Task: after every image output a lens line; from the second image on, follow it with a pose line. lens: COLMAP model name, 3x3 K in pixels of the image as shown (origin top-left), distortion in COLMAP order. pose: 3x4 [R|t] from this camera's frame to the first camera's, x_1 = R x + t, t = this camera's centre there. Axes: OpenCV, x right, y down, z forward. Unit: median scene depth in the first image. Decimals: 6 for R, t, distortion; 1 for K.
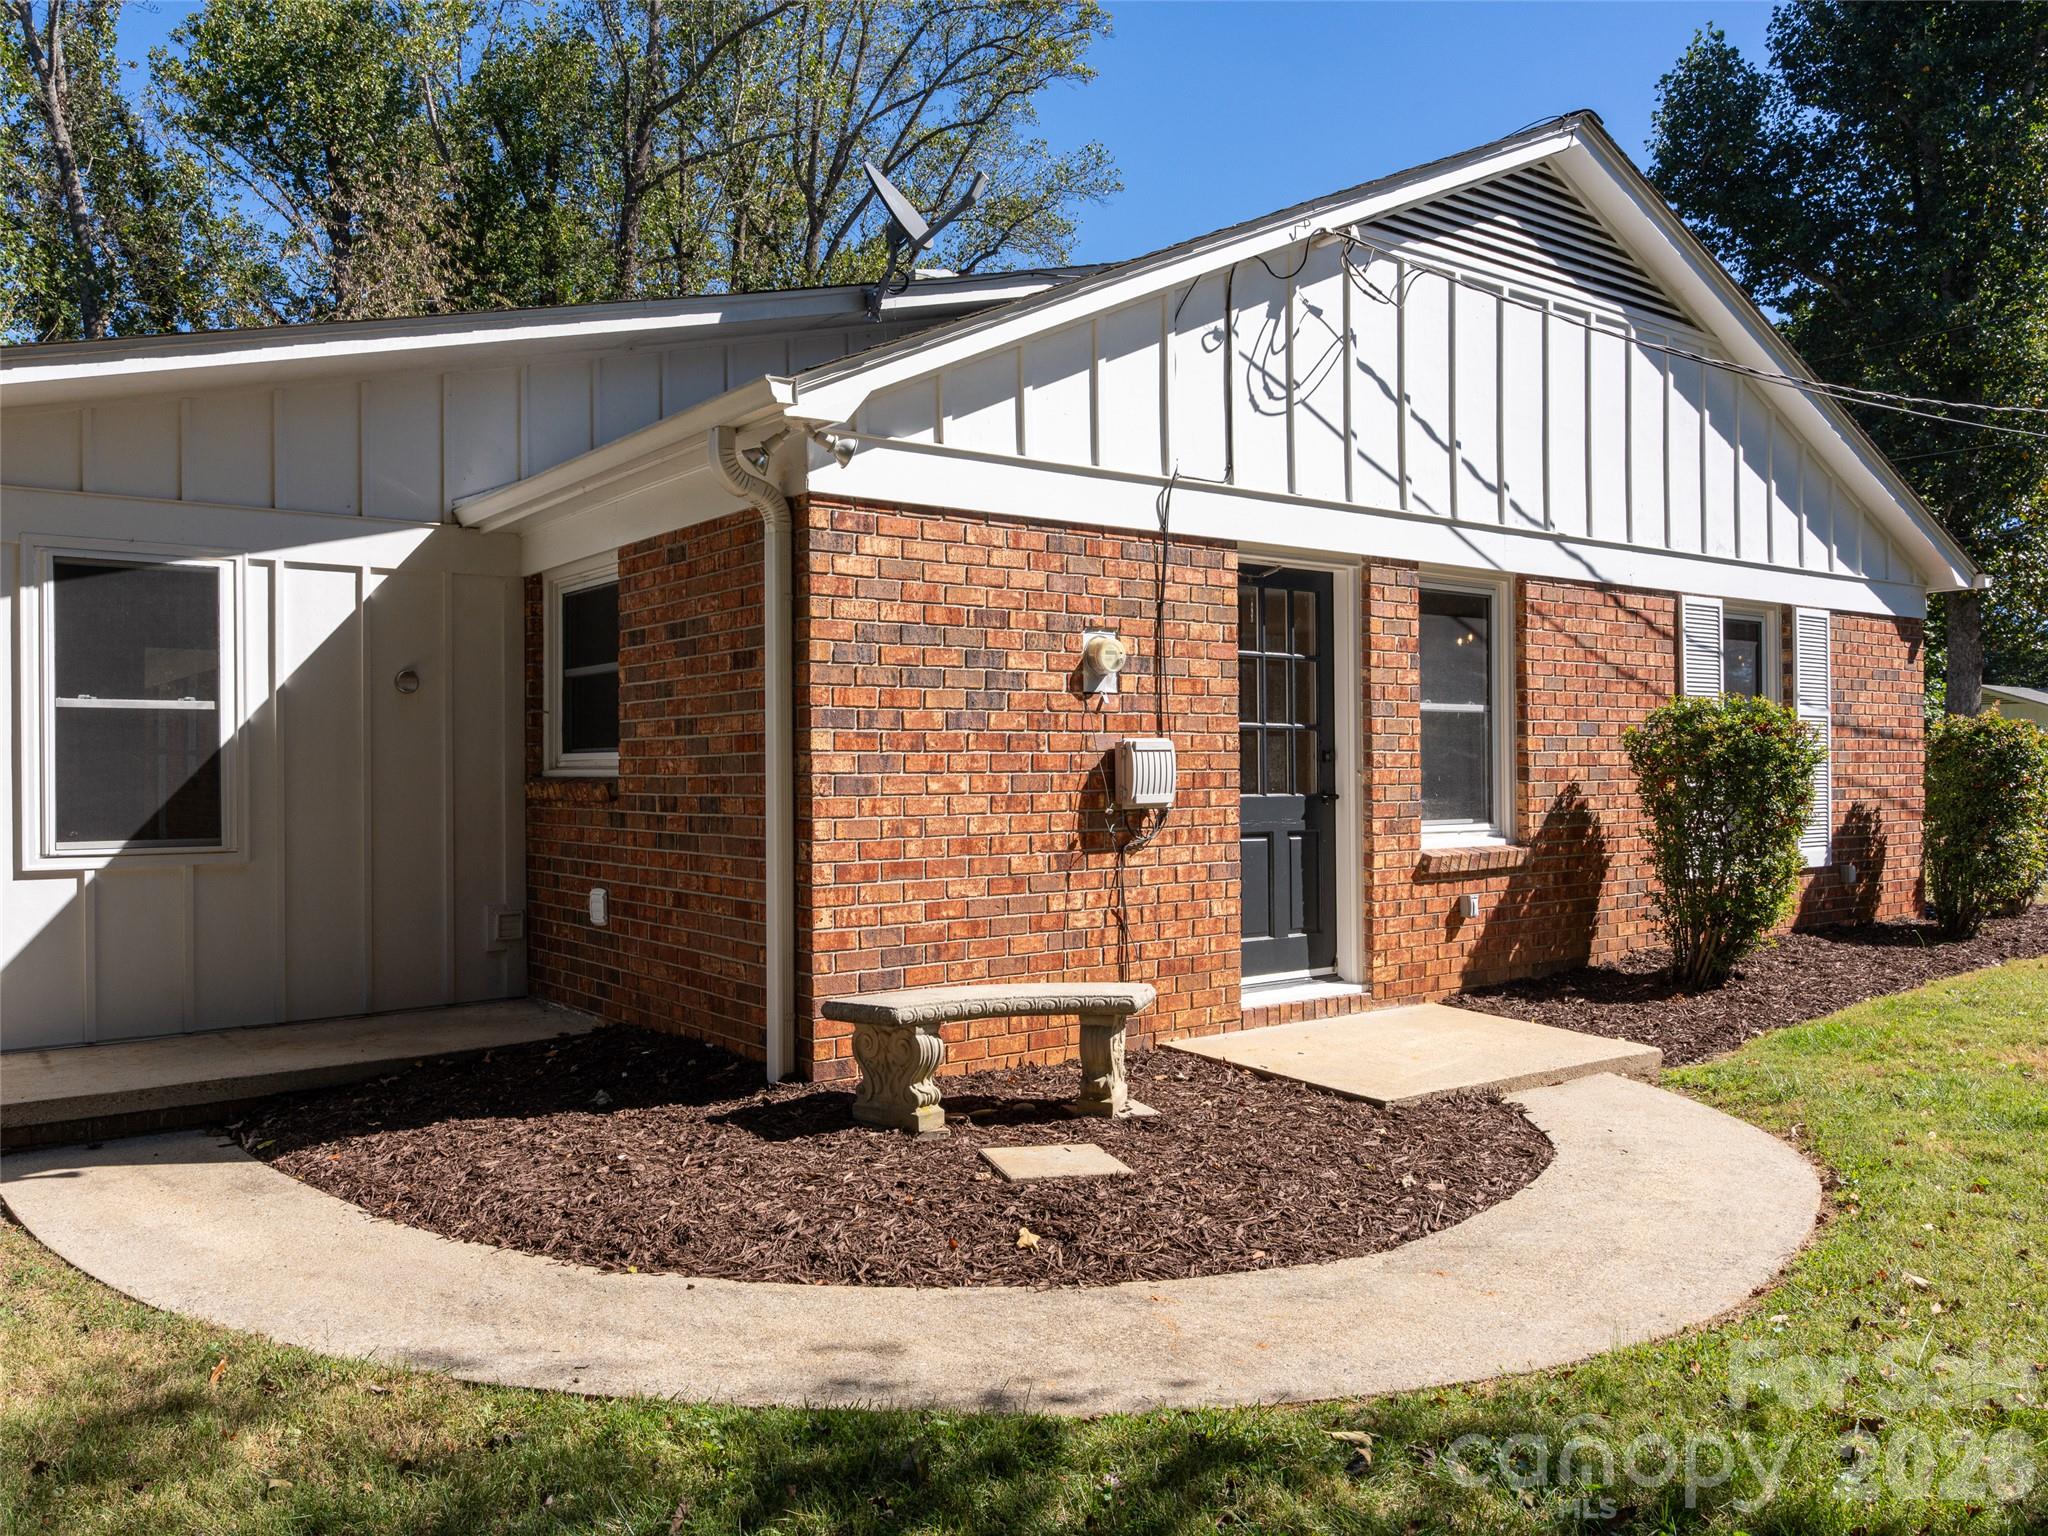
lens RADIAL K [[1694.1, 0, 722.7], [0, 1694.1, 837.4], [0, 0, 1]] dist [0.002329, -0.007621]
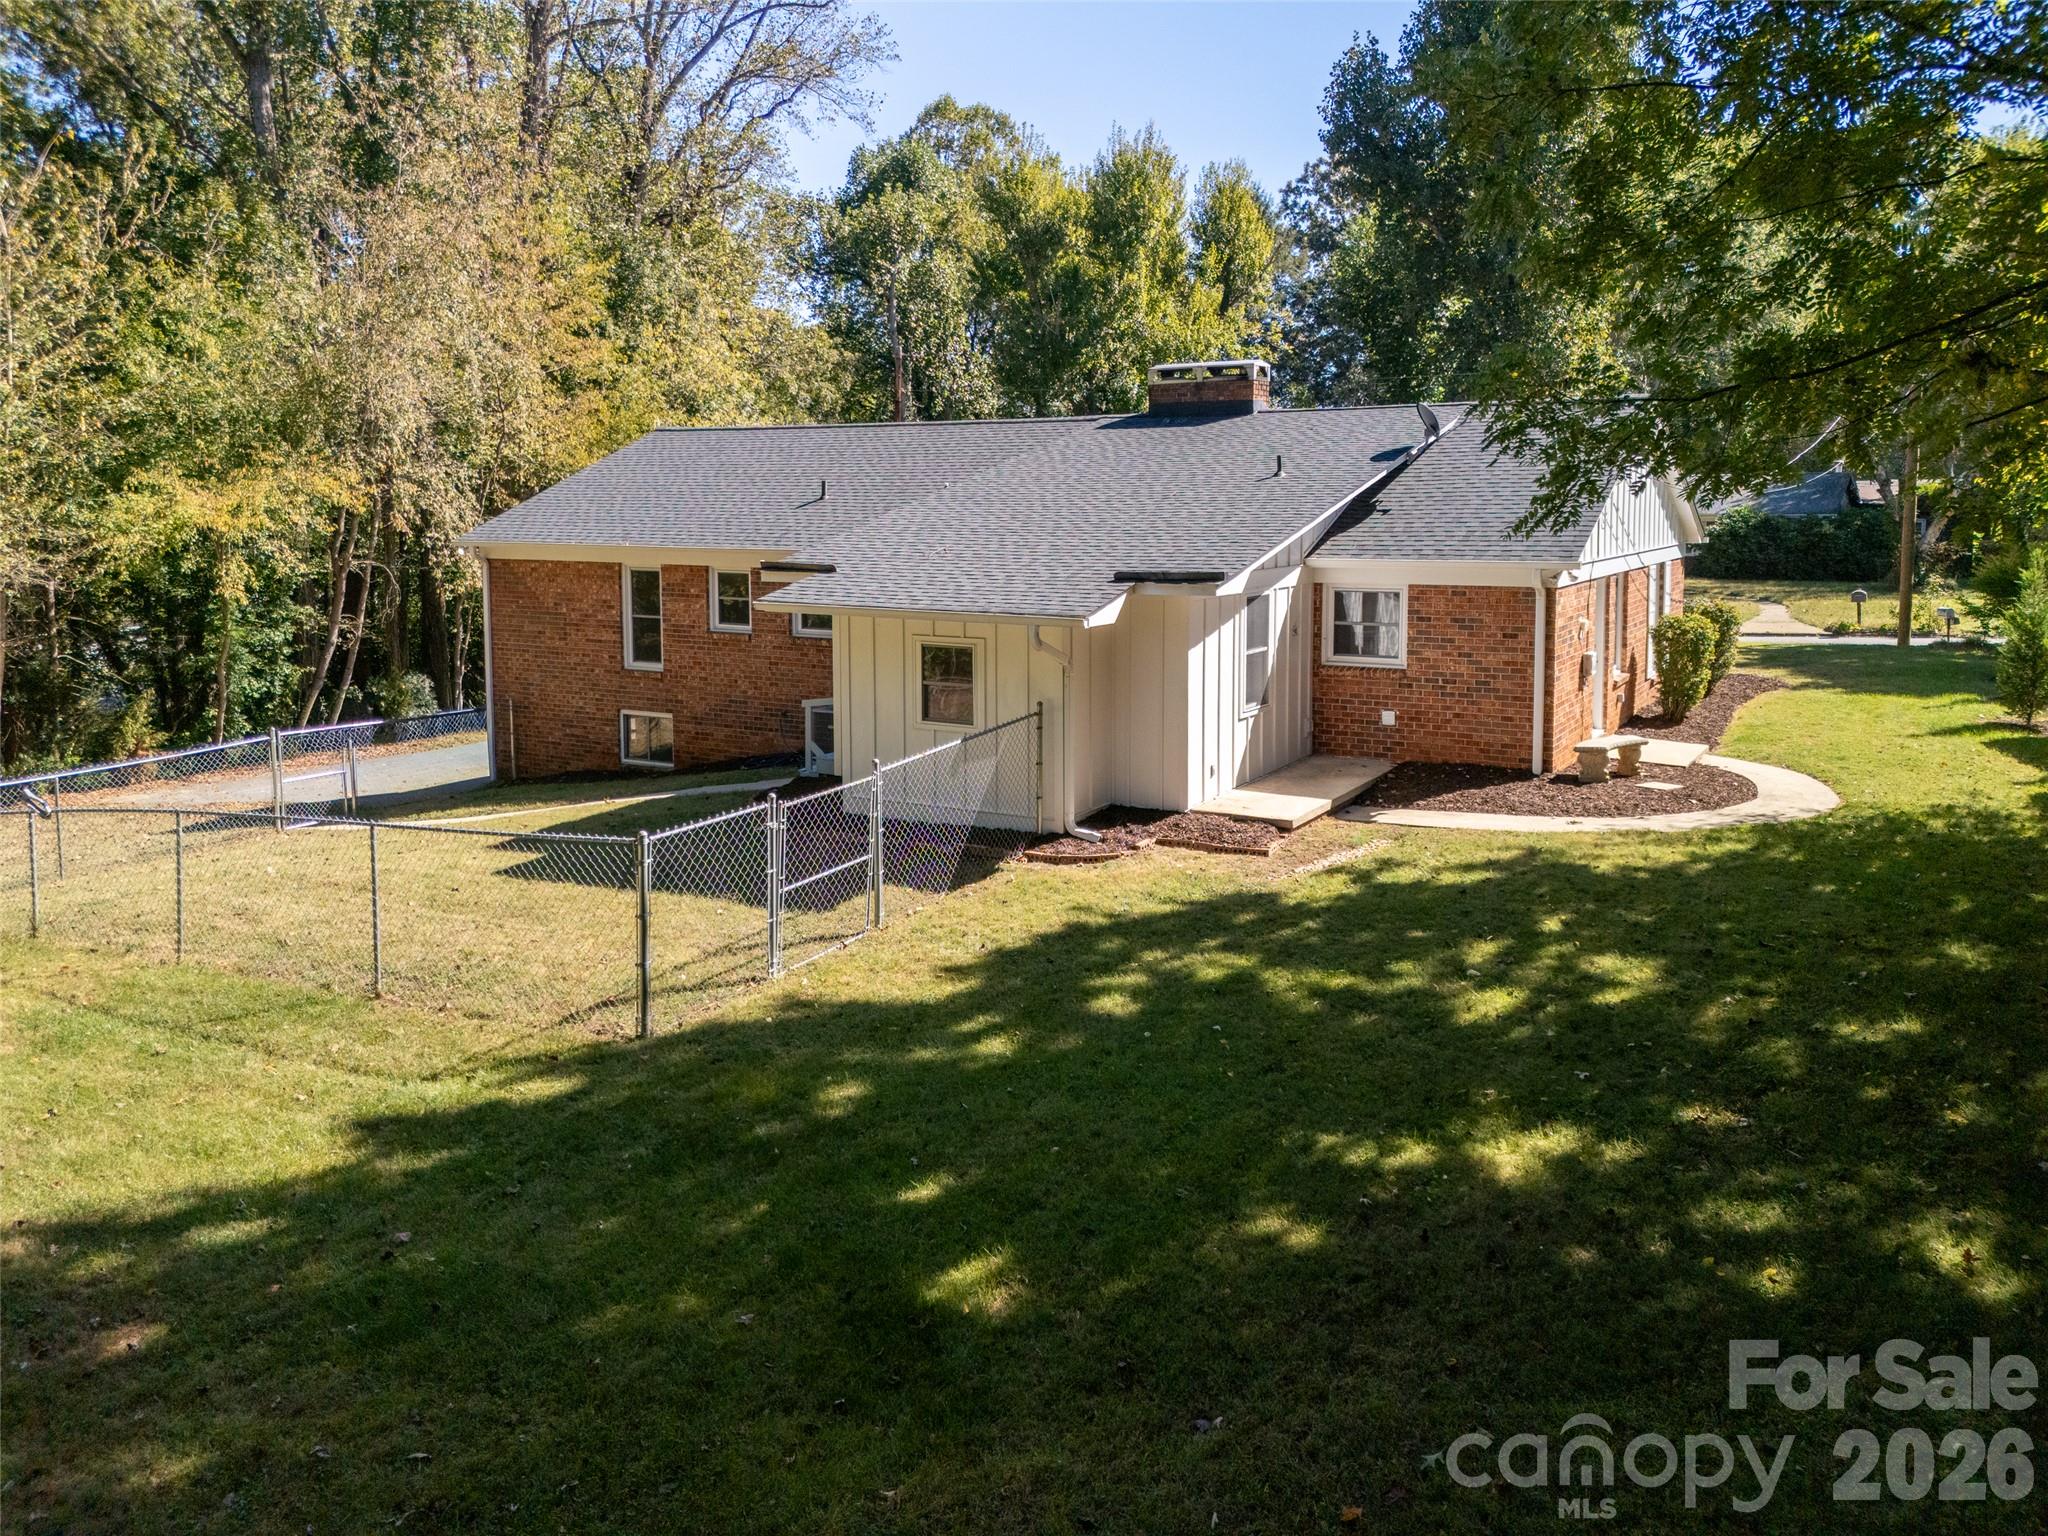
lens RADIAL K [[1685.3, 0, 1024.0], [0, 1685.3, 768.0], [0, 0, 1]] dist [0.245916, -0.669465]
pose [[0.898692, -0.070093, 0.432943, -1.816780], [0.022799, 0.993278, 0.113486, -0.204702], [-0.437987, -0.092118, 0.894249, -1.178545]]
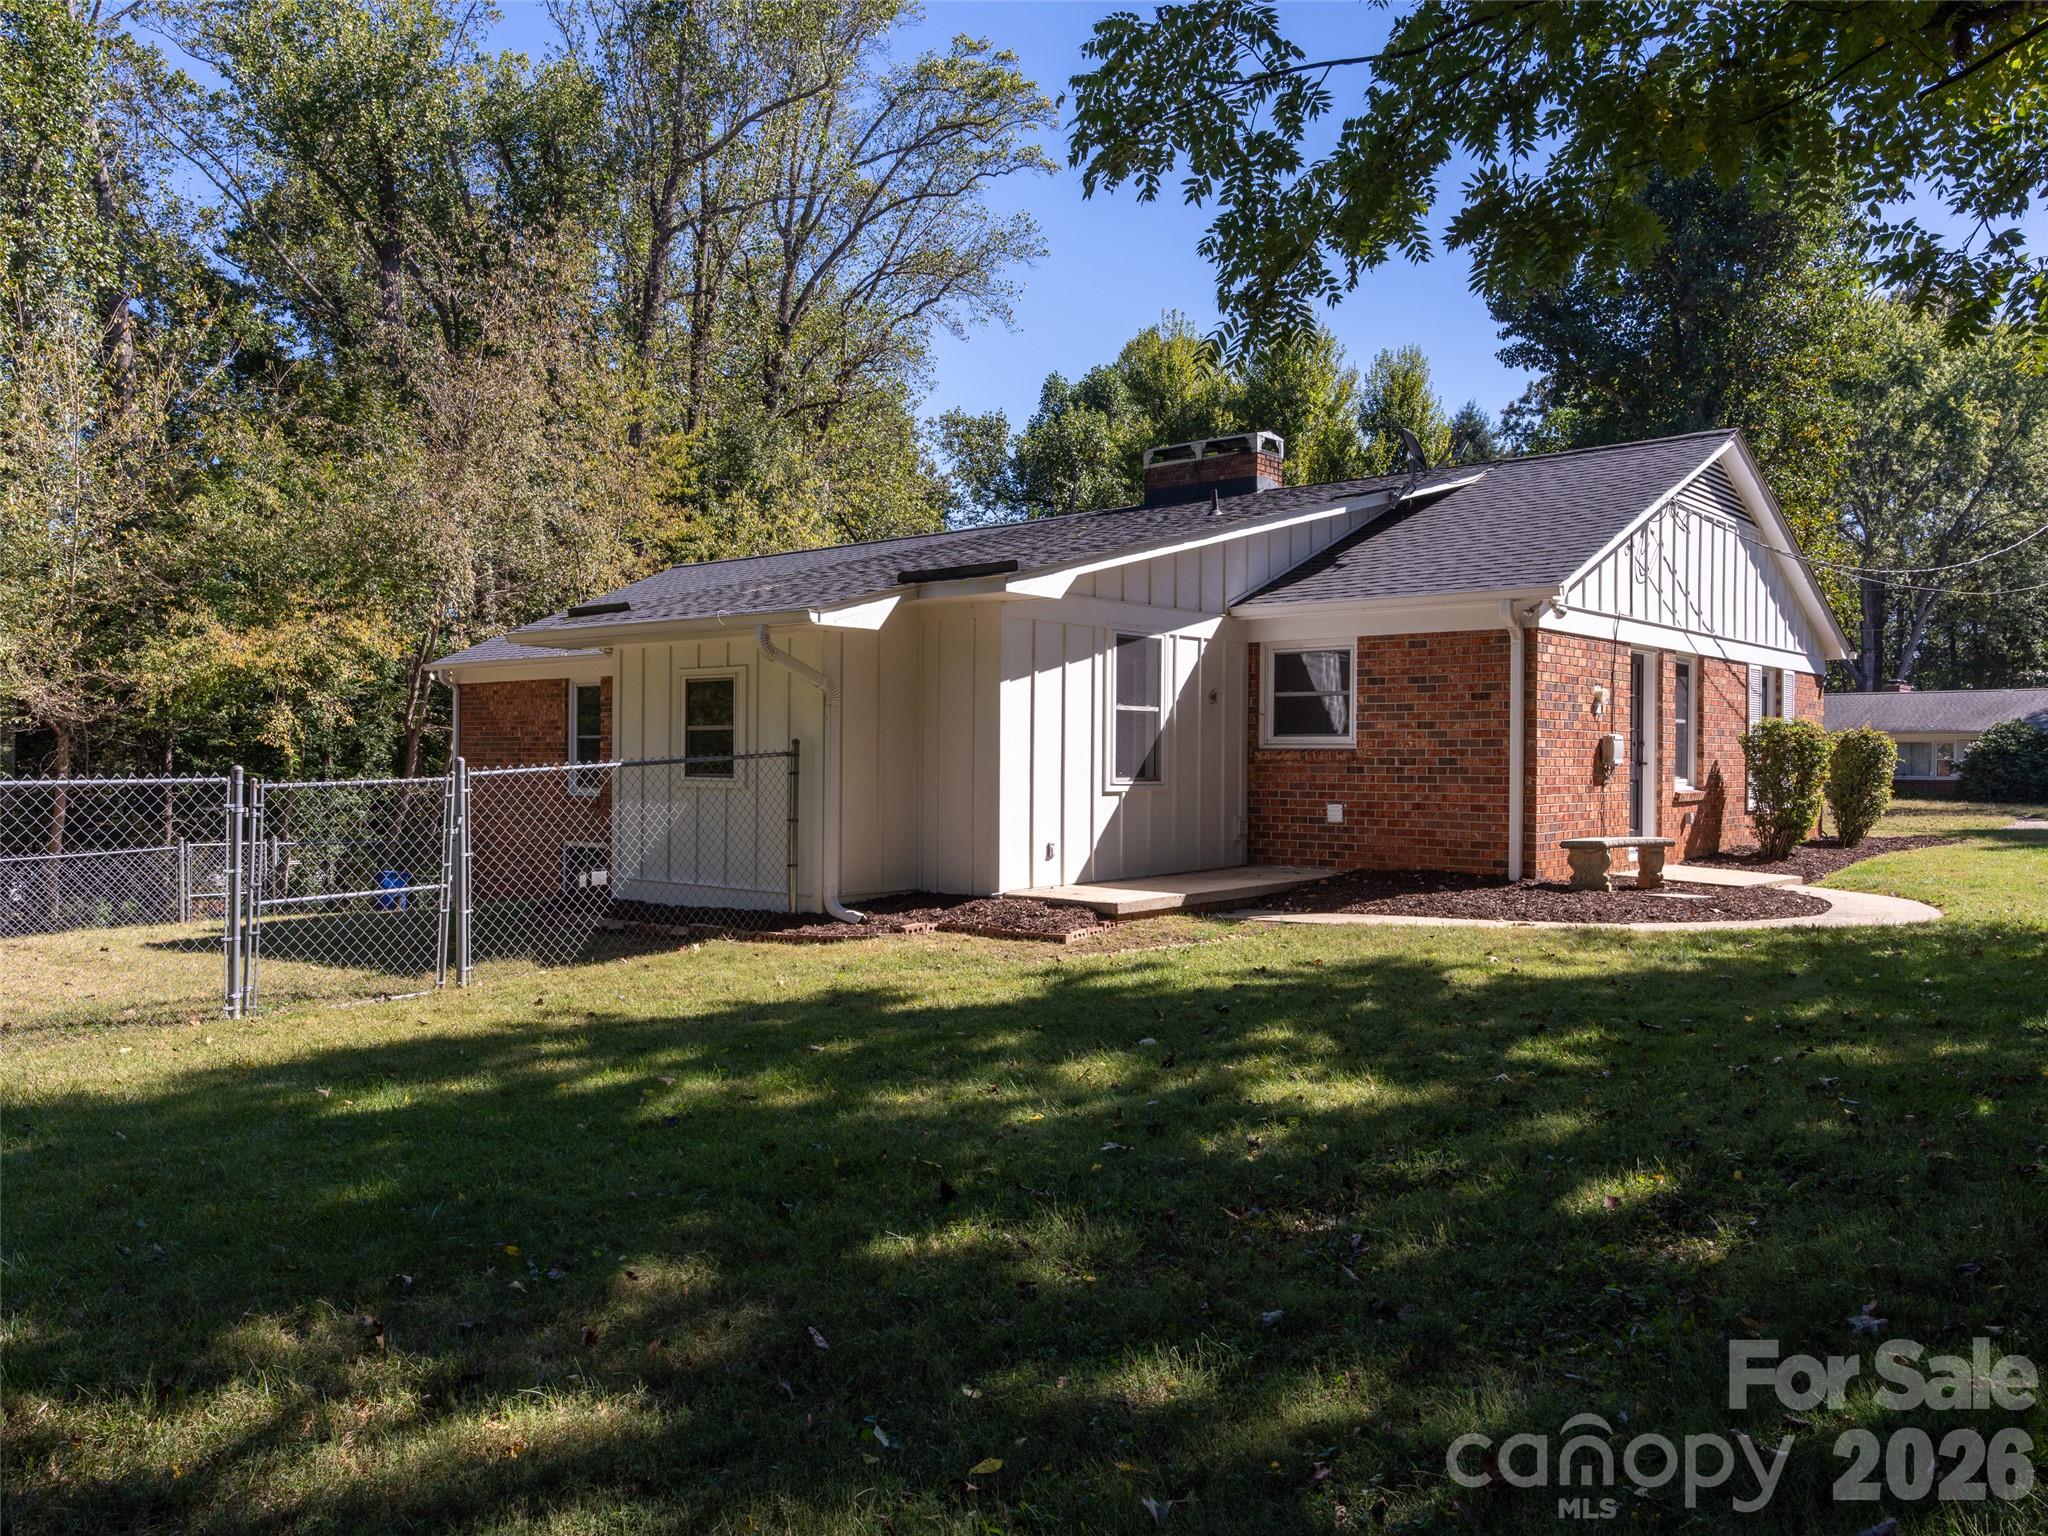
lens RADIAL K [[1731.7, 0, 896.9], [0, 1731.7, 825.5], [0, 0, 1]] dist [0.003609, 0.001040]
pose [[0.970230, 0.003630, 0.242160, -1.122485], [-0.003236, 0.999993, -0.002023, 0.063894], [-0.242166, 0.001179, 0.970234, -0.900847]]
